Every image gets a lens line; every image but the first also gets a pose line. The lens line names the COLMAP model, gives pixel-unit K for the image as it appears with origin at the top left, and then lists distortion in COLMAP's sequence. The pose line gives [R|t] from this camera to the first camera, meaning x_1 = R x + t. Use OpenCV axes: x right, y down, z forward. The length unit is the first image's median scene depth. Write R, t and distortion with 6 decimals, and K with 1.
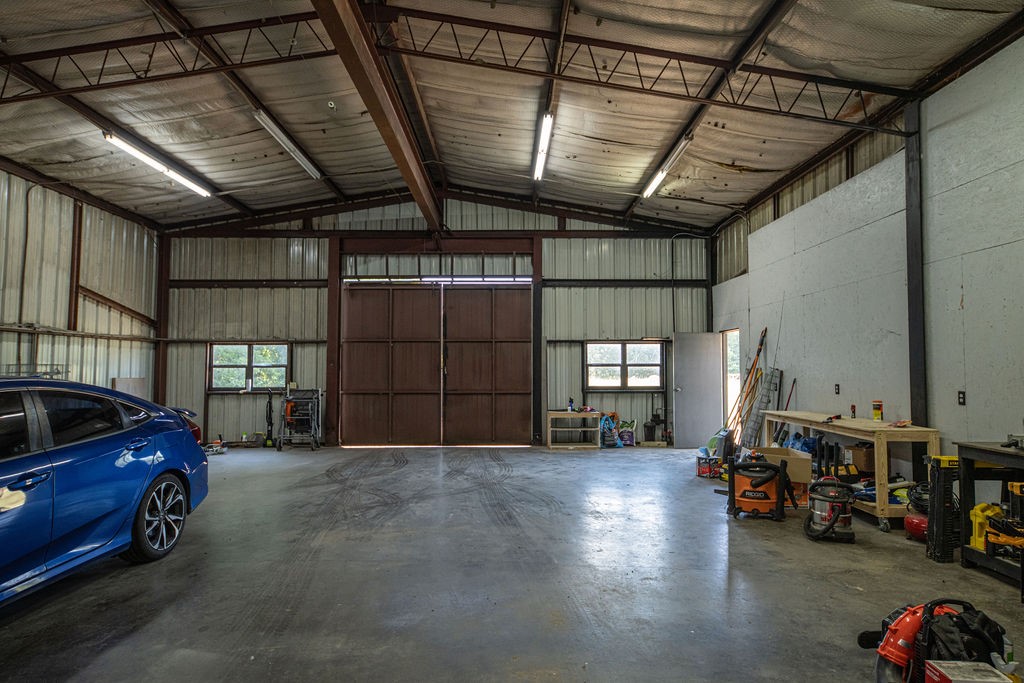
lens RADIAL K [[595.0, 0, 512.0], [0, 595.0, 341.5], [0, 0, 1]] dist [0.012490, 0.001352]
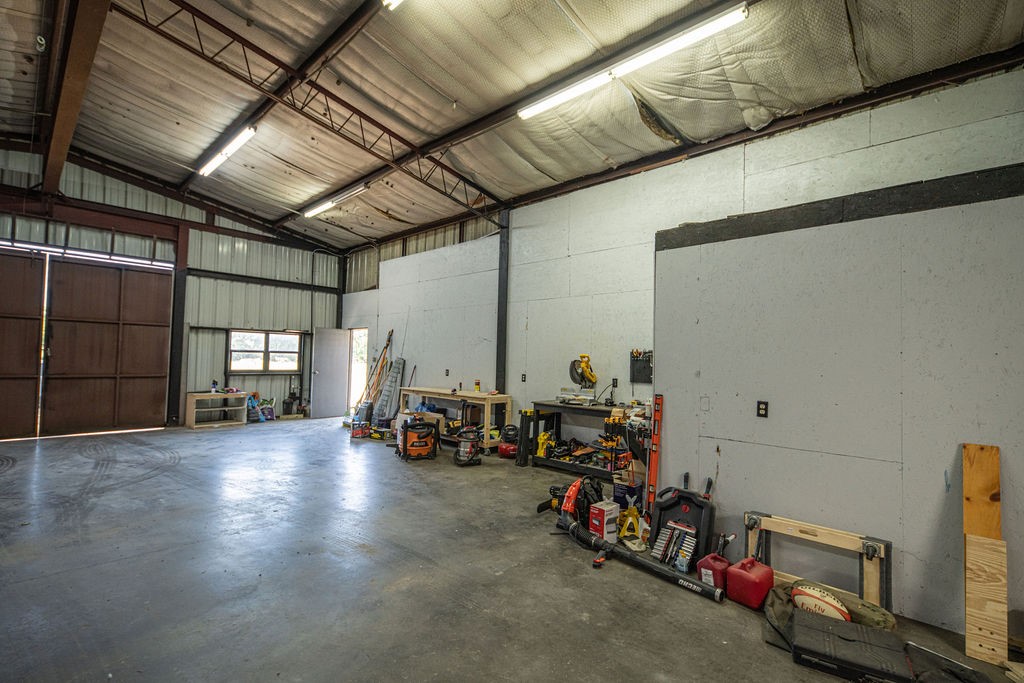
lens RADIAL K [[458.3, 0, 513.3], [0, 458.3, 344.7], [0, 0, 1]] dist [0.017173, -0.006397]
pose [[0.687289, 0.039656, 0.725301, -0.137516], [-0.058416, 0.998292, 0.000772, -0.003507], [-0.724032, -0.042900, 0.688431, 0.021737]]
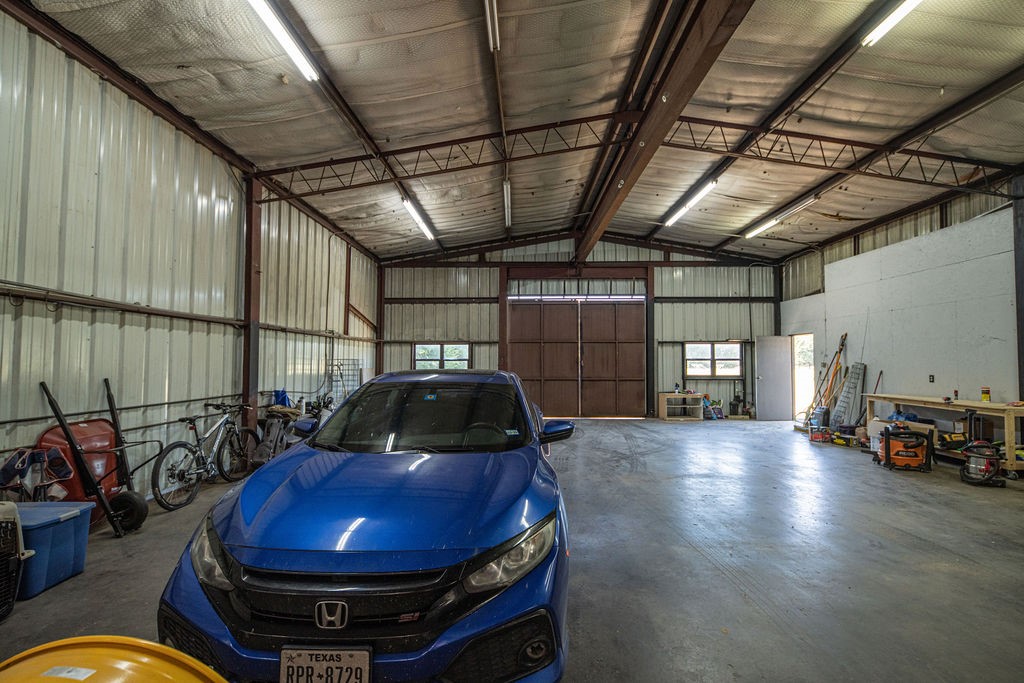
lens RADIAL K [[448.6, 0, 511.8], [0, 448.6, 344.9], [0, 0, 1]] dist [0.016751, -0.007202]
pose [[0.999582, 0.001297, -0.028868, -0.246427], [-0.000925, 0.999916, 0.012916, -0.007087], [0.028882, -0.012884, 0.999500, -0.048361]]
